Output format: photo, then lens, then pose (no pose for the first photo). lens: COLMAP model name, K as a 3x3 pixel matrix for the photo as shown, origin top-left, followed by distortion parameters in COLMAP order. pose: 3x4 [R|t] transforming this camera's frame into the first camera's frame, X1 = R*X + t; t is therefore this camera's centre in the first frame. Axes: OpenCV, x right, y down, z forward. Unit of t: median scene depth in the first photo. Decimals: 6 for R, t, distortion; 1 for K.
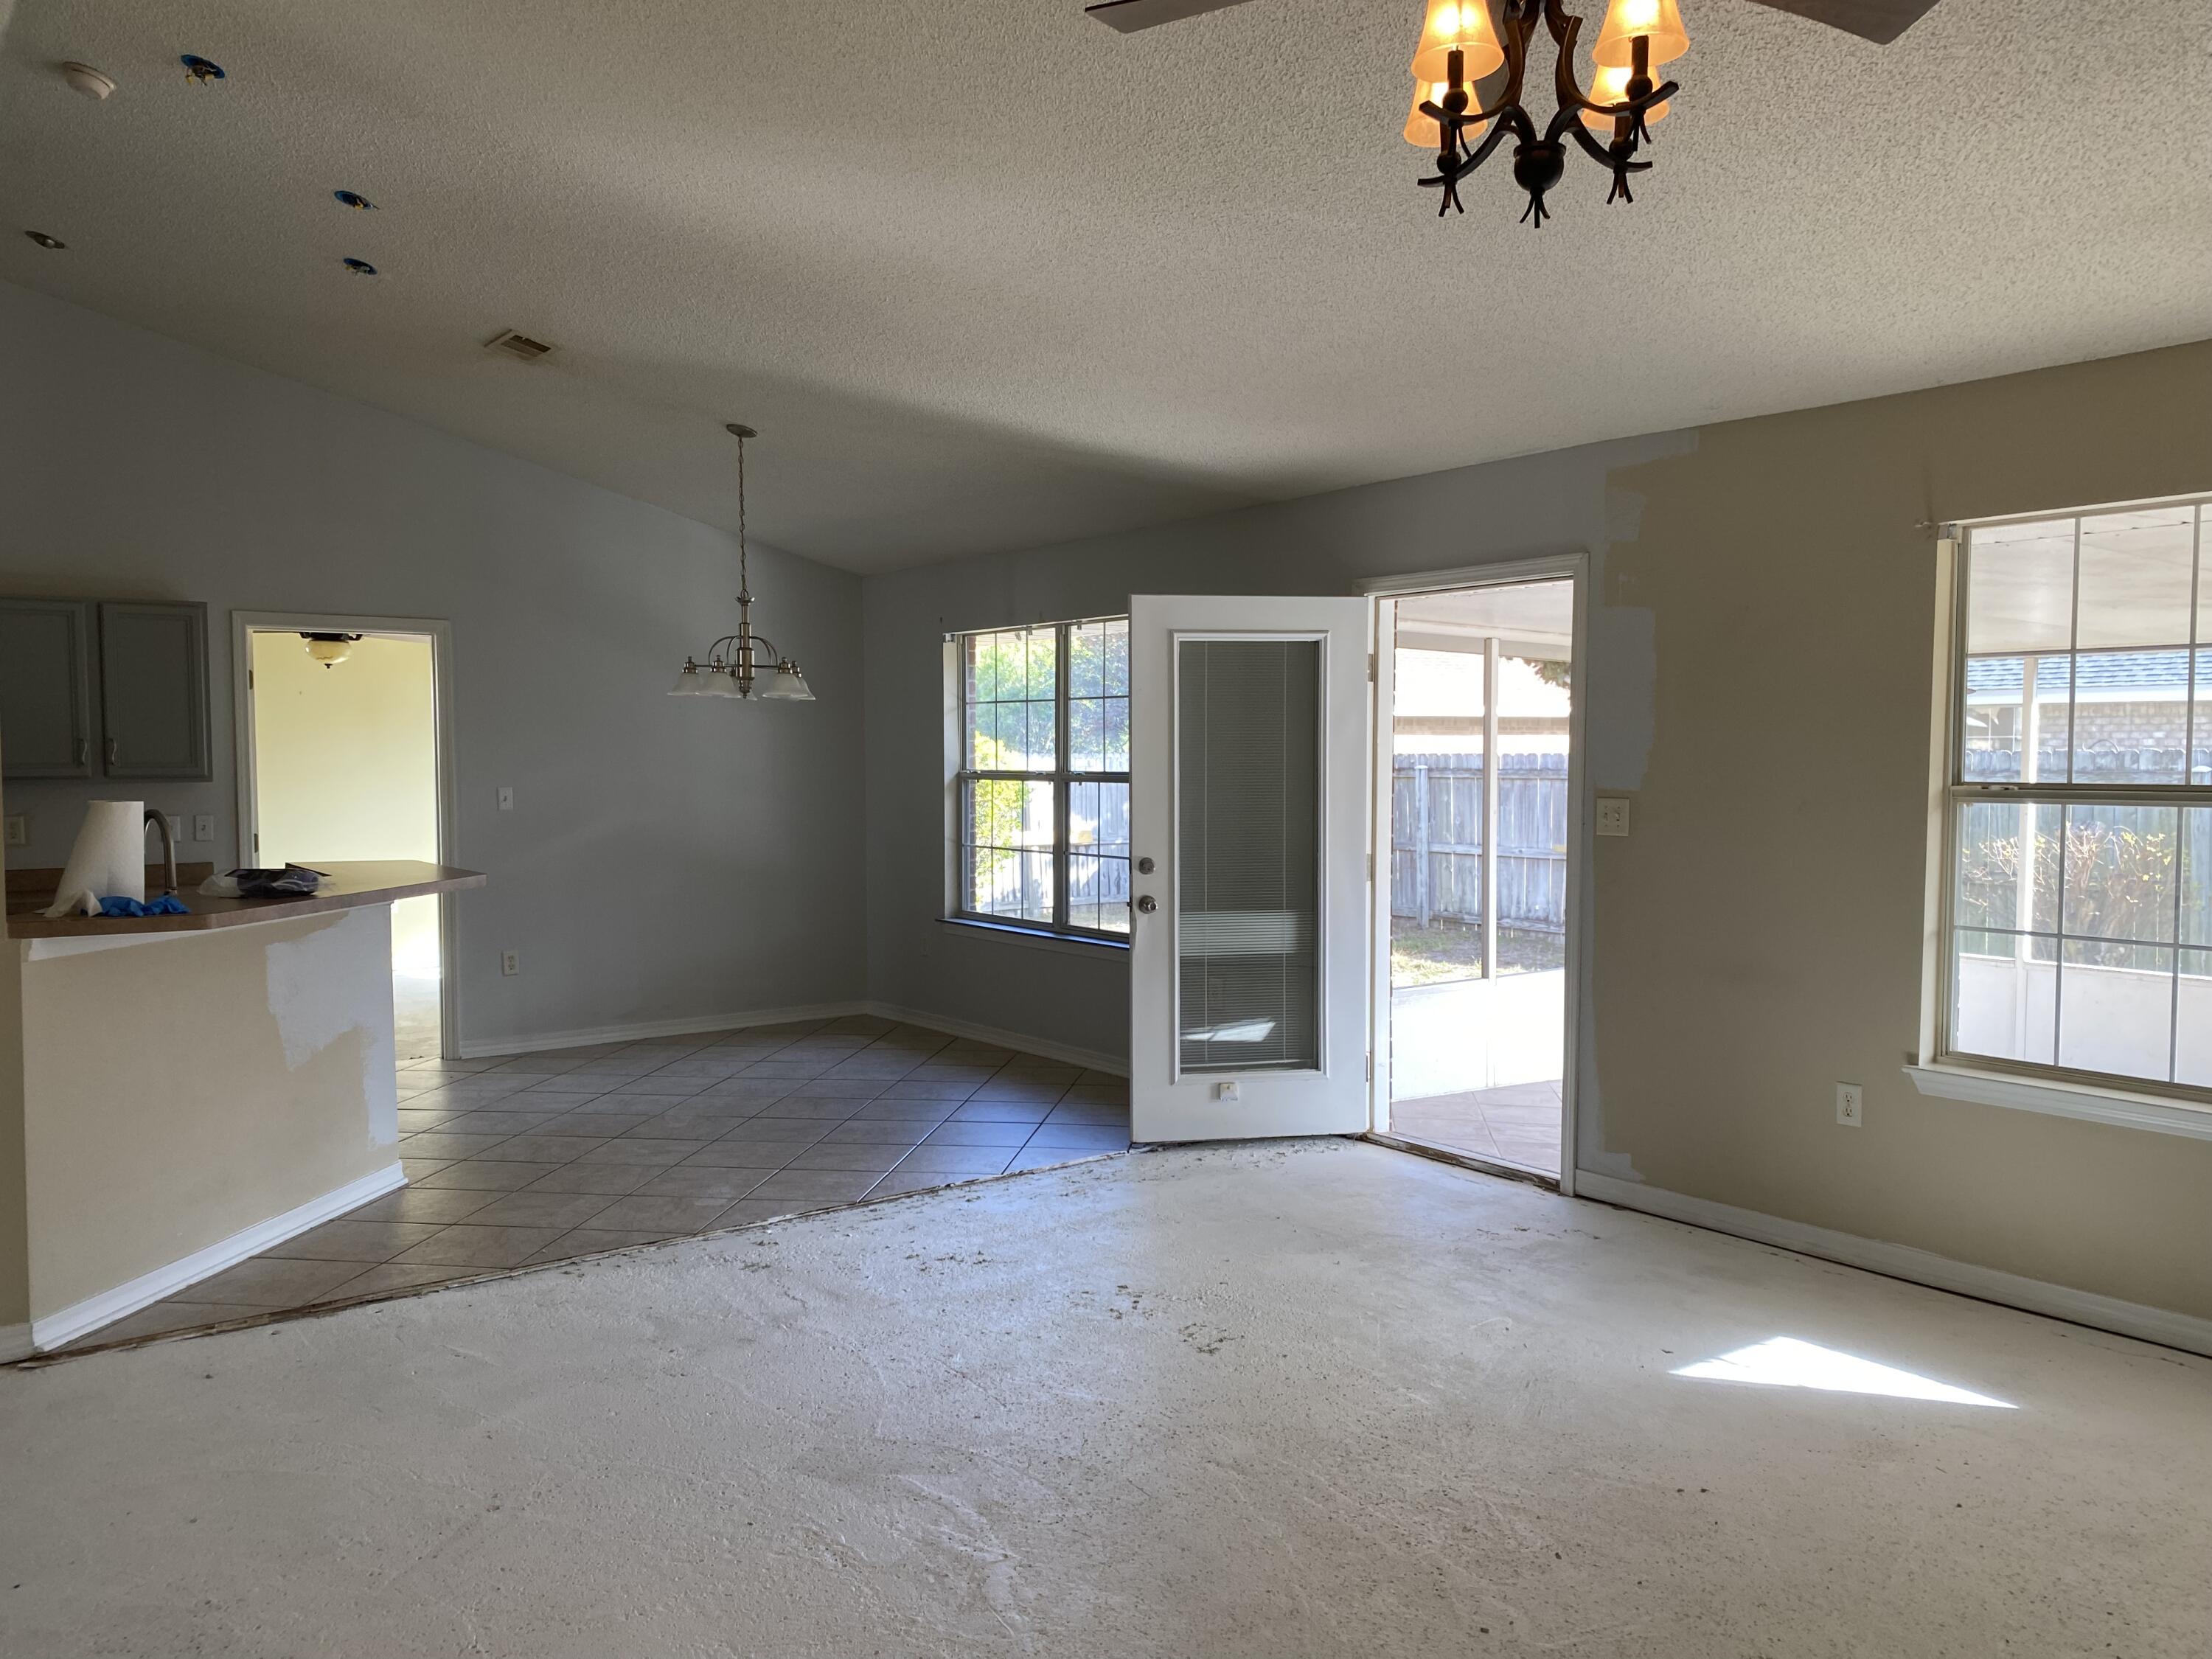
lens RADIAL K [[1676.9, 0, 1075.2], [0, 1676.9, 839.3], [0, 0, 1]] dist [0.039244, -0.033582]
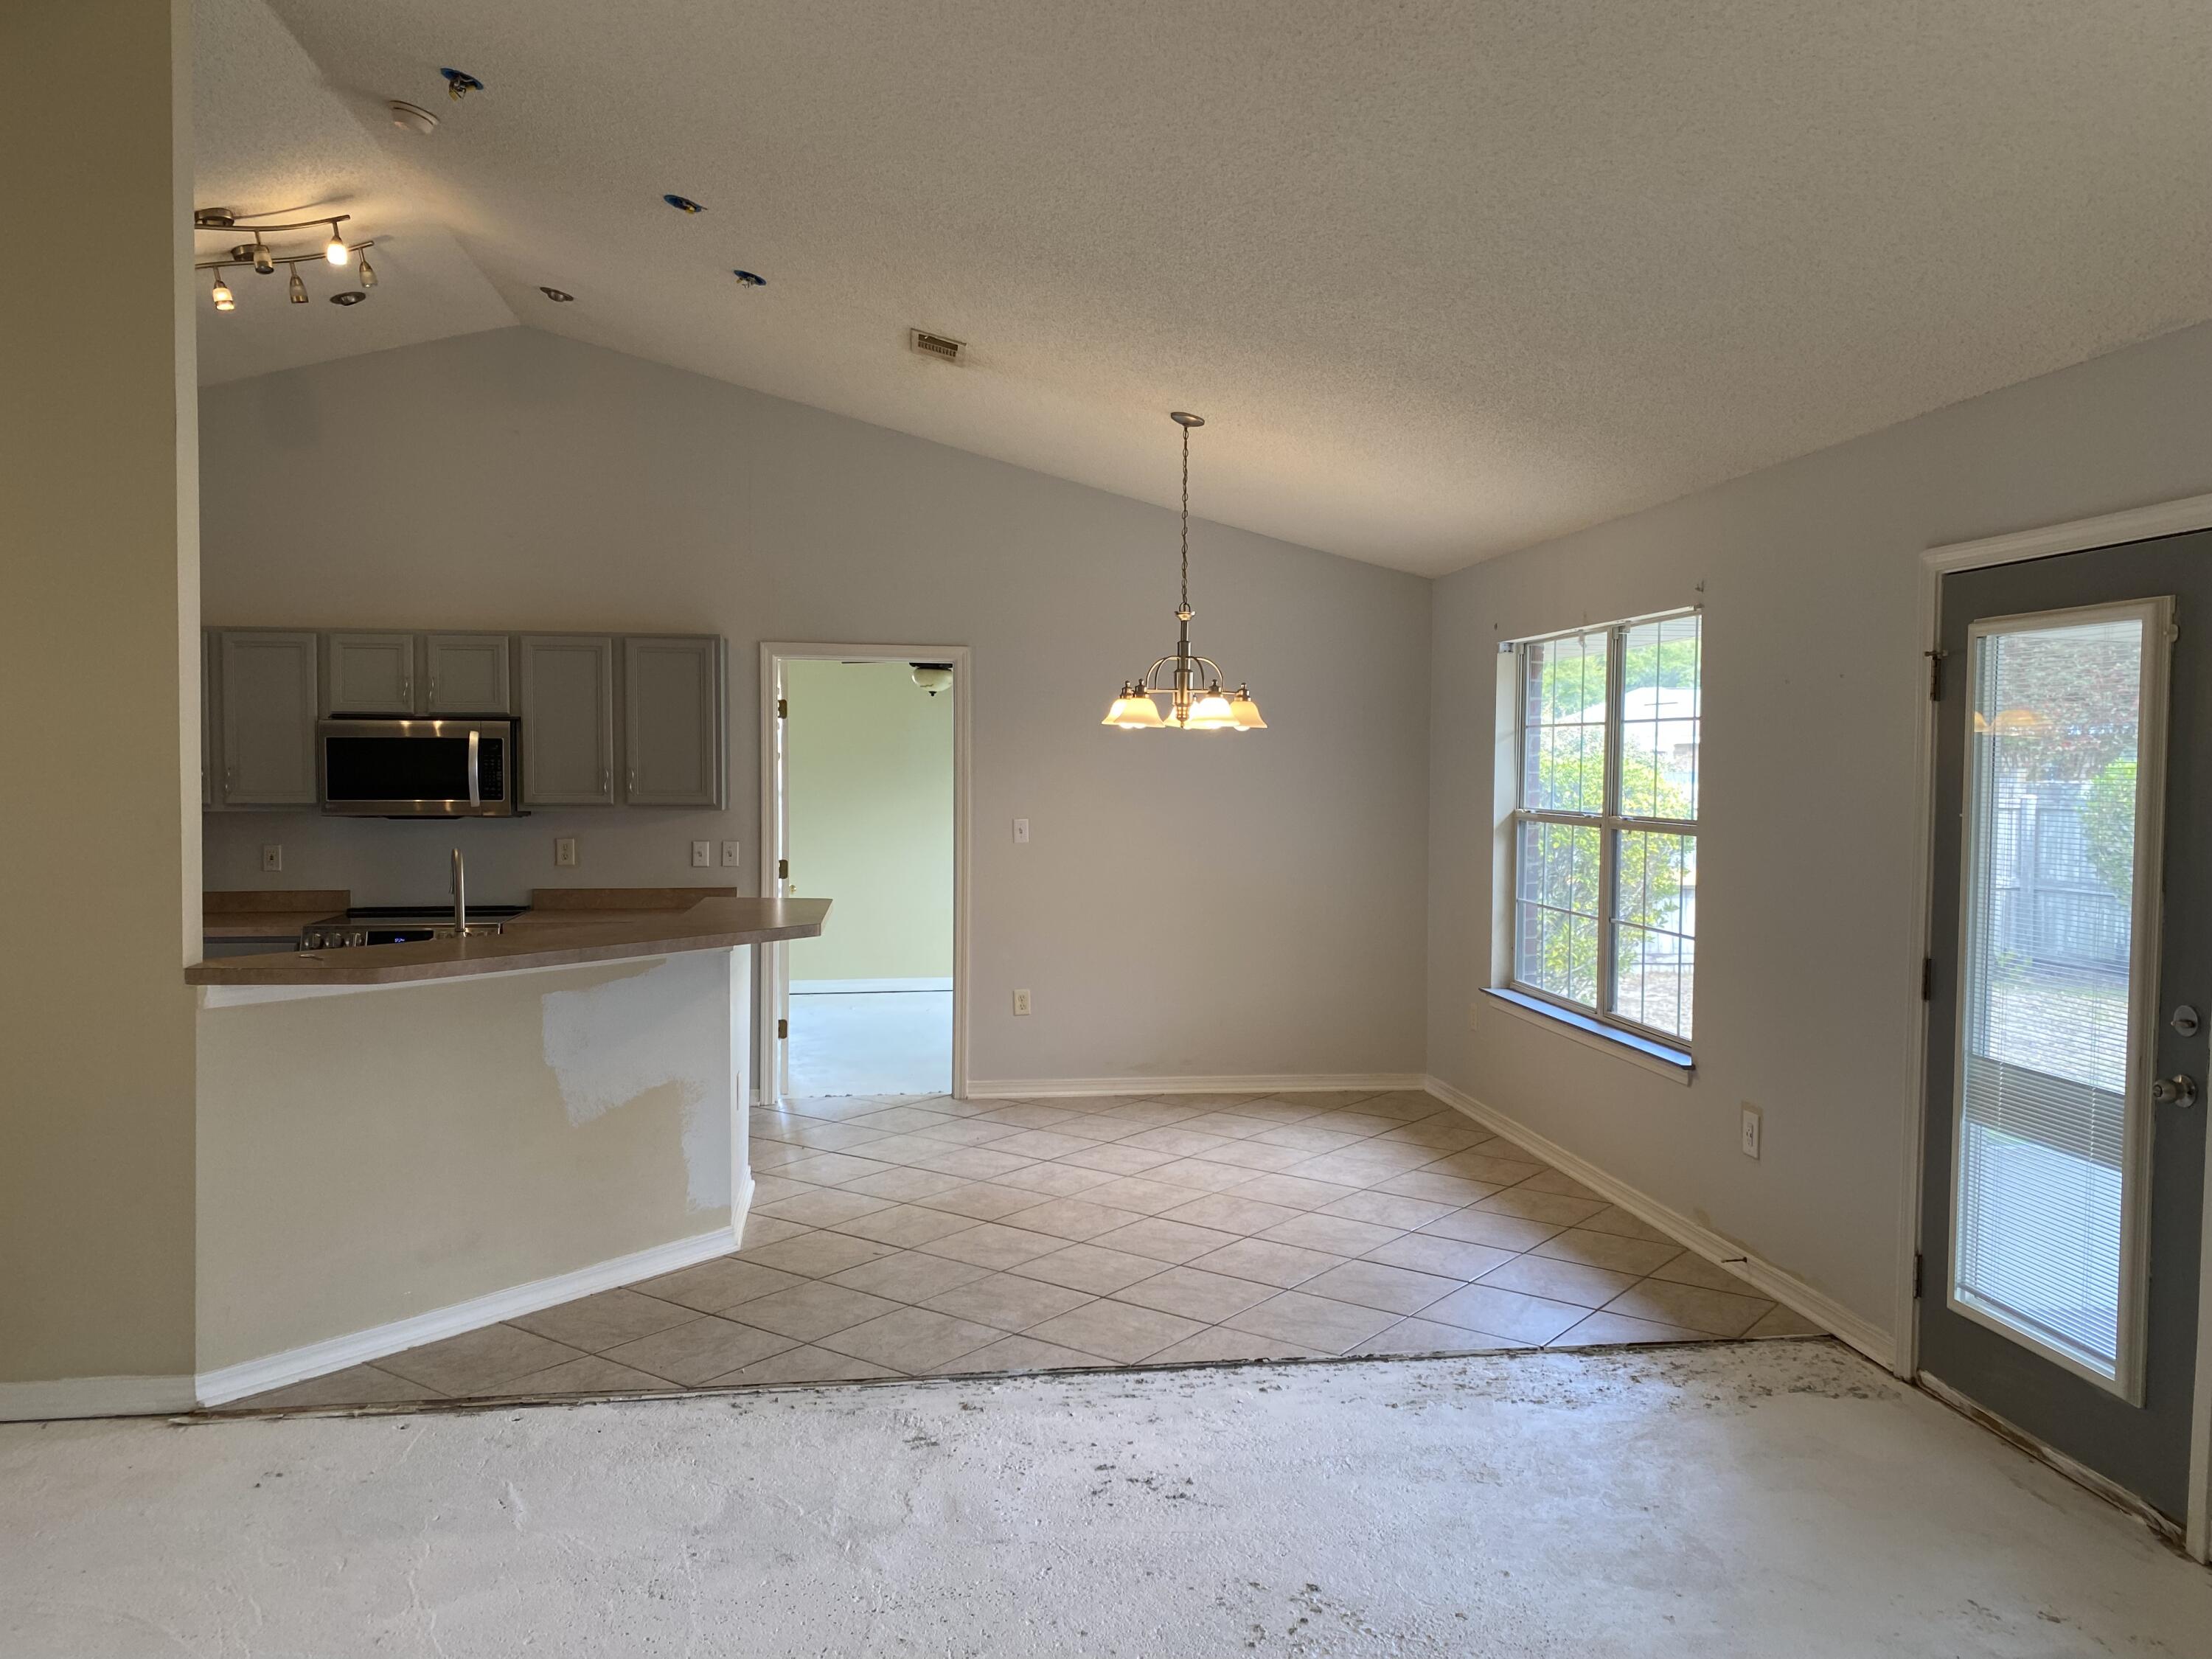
lens RADIAL K [[1676.9, 0, 1101.3], [0, 1676.9, 838.3], [0, 0, 1]] dist [0.039244, -0.033582]
pose [[0.876619, 0.029225, -0.480297, 0.250234], [-0.032051, 0.999484, 0.002318, -0.037527], [0.480116, 0.013362, 0.877103, 0.310753]]
